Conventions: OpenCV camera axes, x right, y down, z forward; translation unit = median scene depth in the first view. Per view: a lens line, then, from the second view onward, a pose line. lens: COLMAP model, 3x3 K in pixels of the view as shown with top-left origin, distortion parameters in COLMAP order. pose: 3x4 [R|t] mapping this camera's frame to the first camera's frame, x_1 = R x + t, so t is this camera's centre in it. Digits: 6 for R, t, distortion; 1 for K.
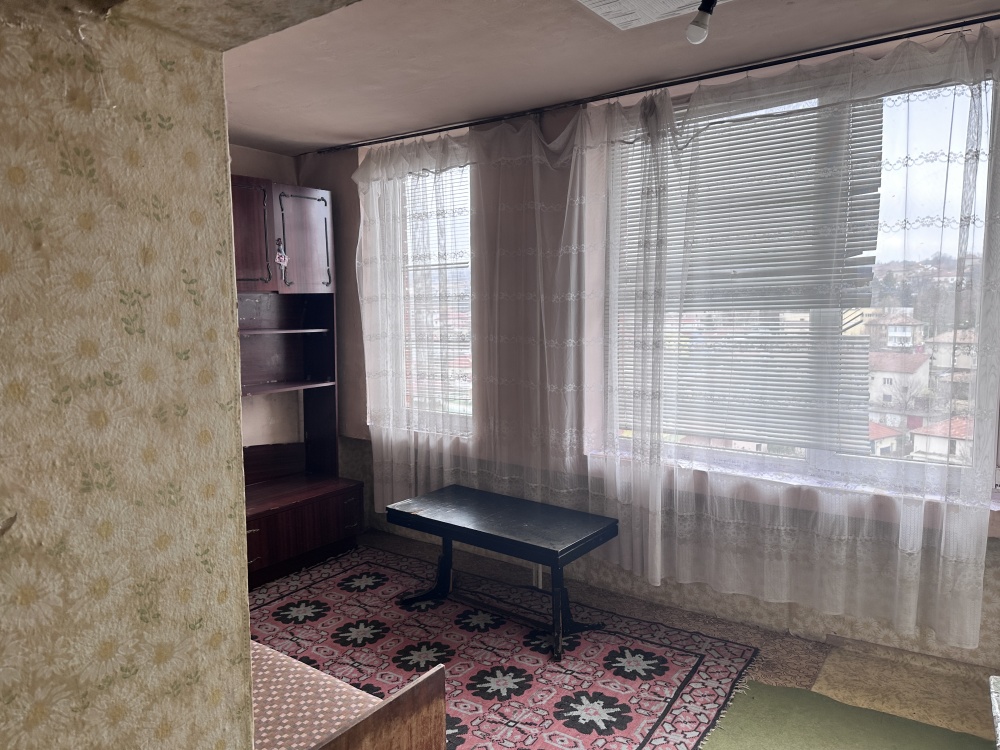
lens RADIAL K [[696.8, 0, 493.4], [0, 696.8, 369.6], [0, 0, 1]] dist [0.043833, -0.055131]
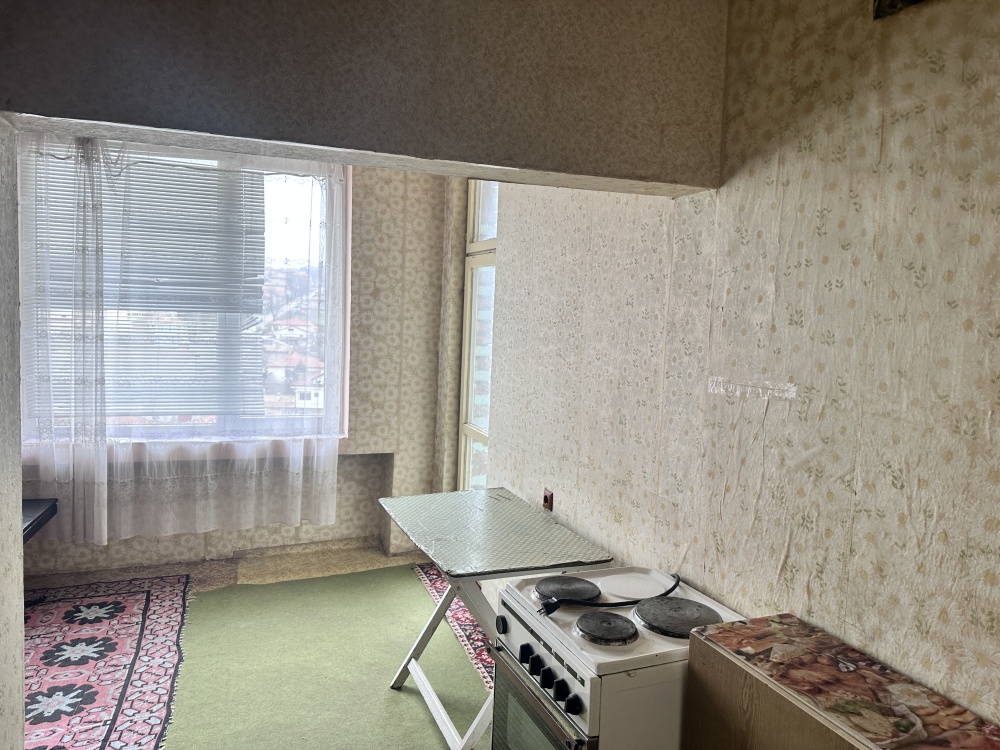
lens RADIAL K [[696.8, 0, 493.4], [0, 696.8, 369.6], [0, 0, 1]] dist [0.043833, -0.055131]
pose [[0.567175, -0.020420, 0.823344, -0.277968], [0.025514, 0.999648, 0.007217, 0.020170], [-0.823202, 0.016913, 0.567496, -0.154536]]
